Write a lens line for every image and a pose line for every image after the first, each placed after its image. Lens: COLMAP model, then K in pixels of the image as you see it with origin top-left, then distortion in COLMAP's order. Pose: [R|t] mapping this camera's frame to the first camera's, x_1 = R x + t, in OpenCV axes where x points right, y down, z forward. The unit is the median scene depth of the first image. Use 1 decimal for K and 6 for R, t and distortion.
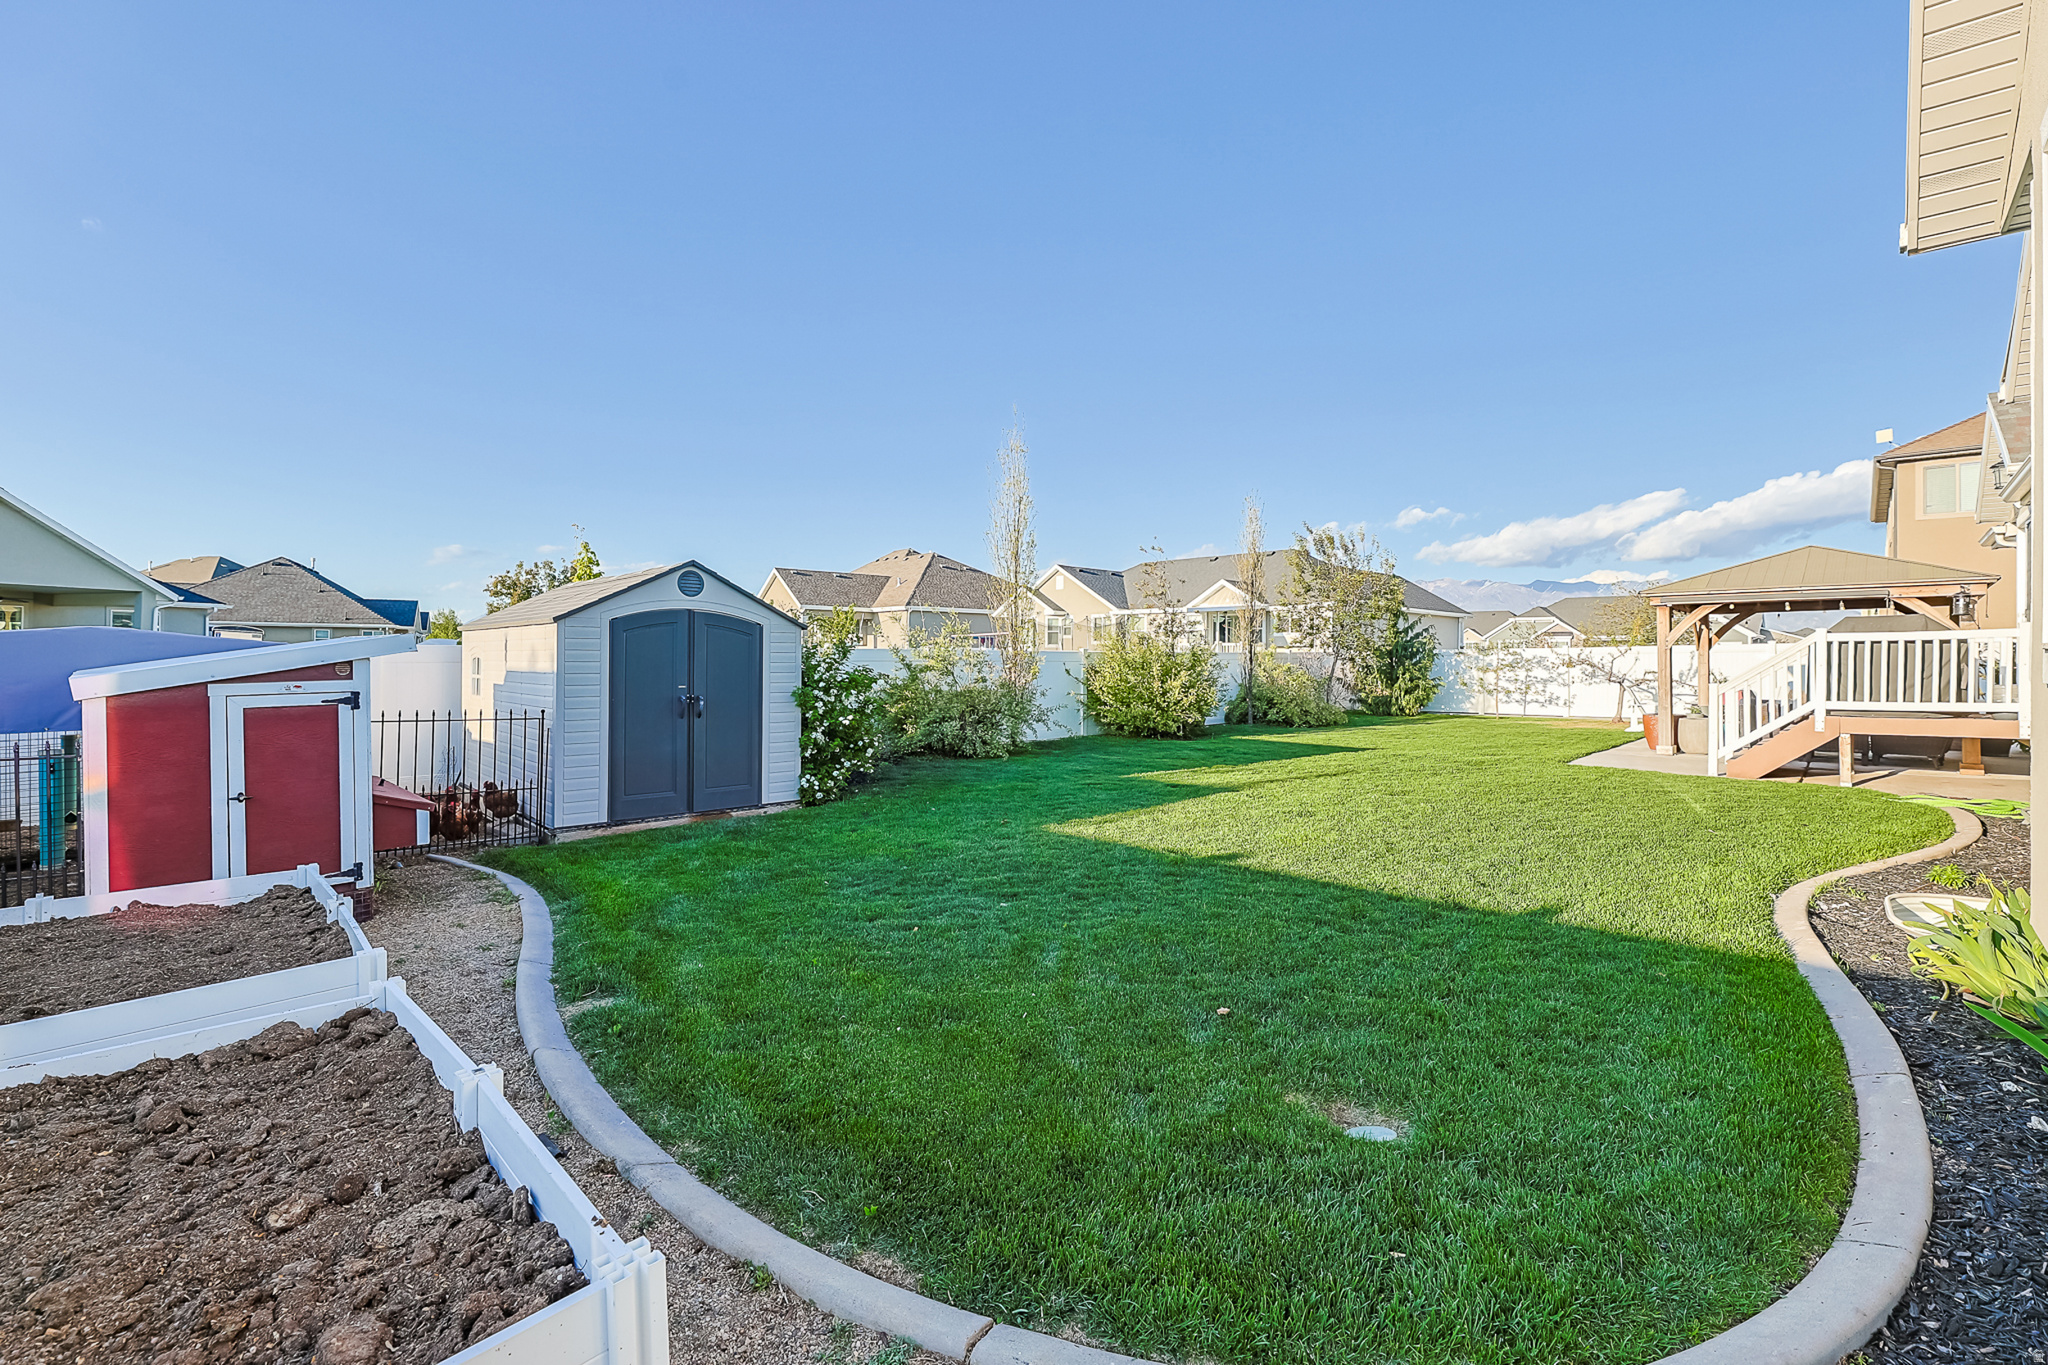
lens RADIAL K [[867.3, 0, 1022.8], [0, 867.3, 654.0], [0, 0, 1]] dist [-0.000506, 0.000106]
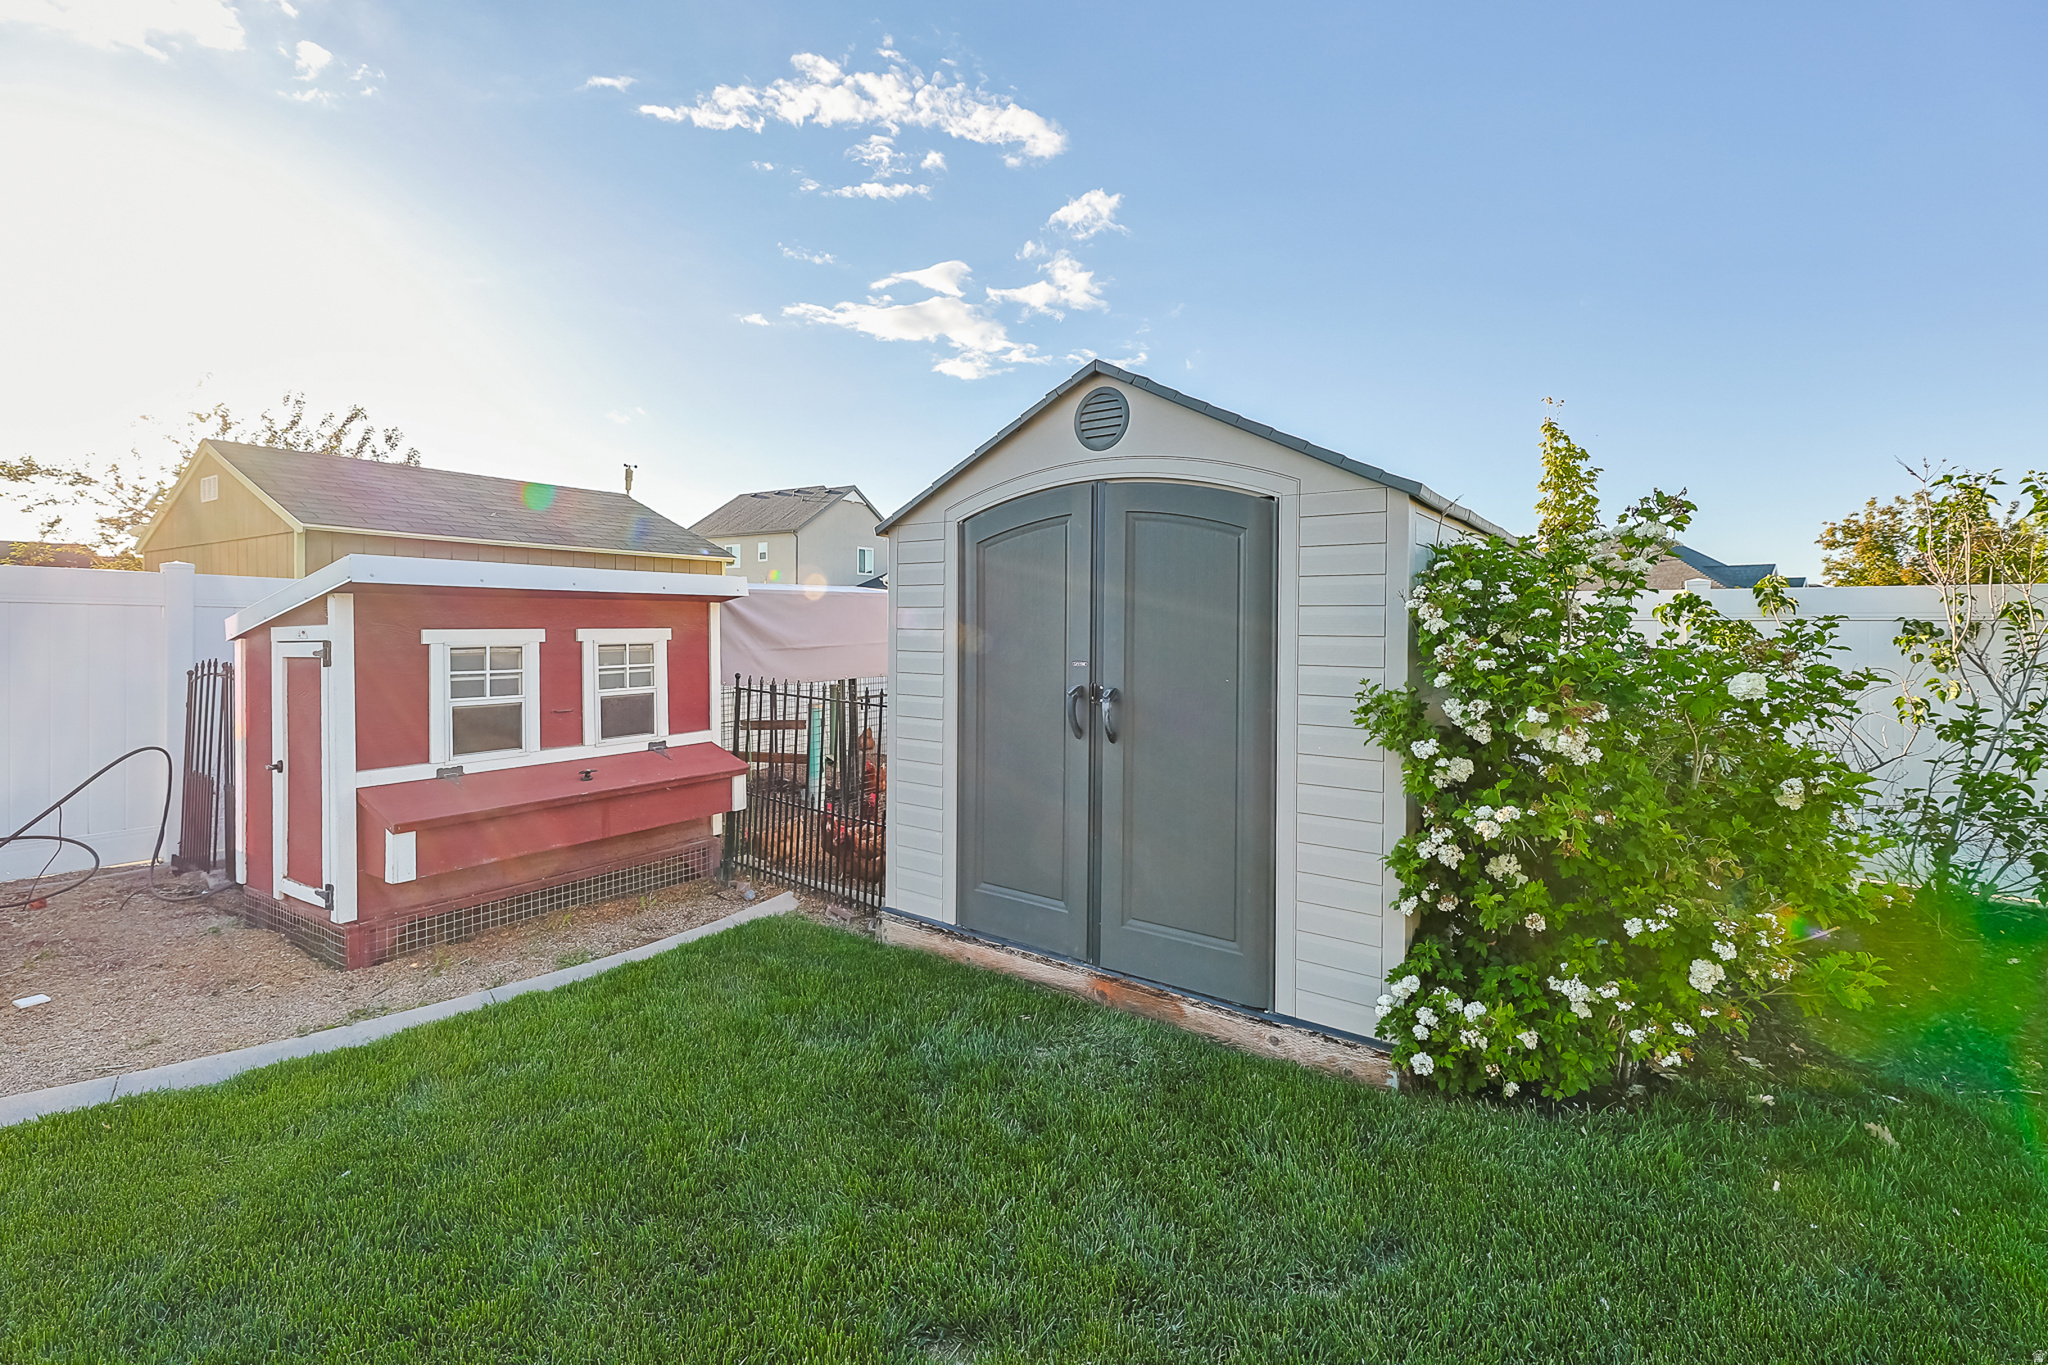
lens RADIAL K [[880.4, 0, 1046.8], [0, 880.4, 629.2], [0, 0, 1]] dist [0.001403, 0.000318]
pose [[0.205206, 0.002784, -0.978715, 0.027491], [-0.001777, 0.999995, 0.002472, 0.018581], [0.978717, 0.001232, 0.205210, 0.840912]]
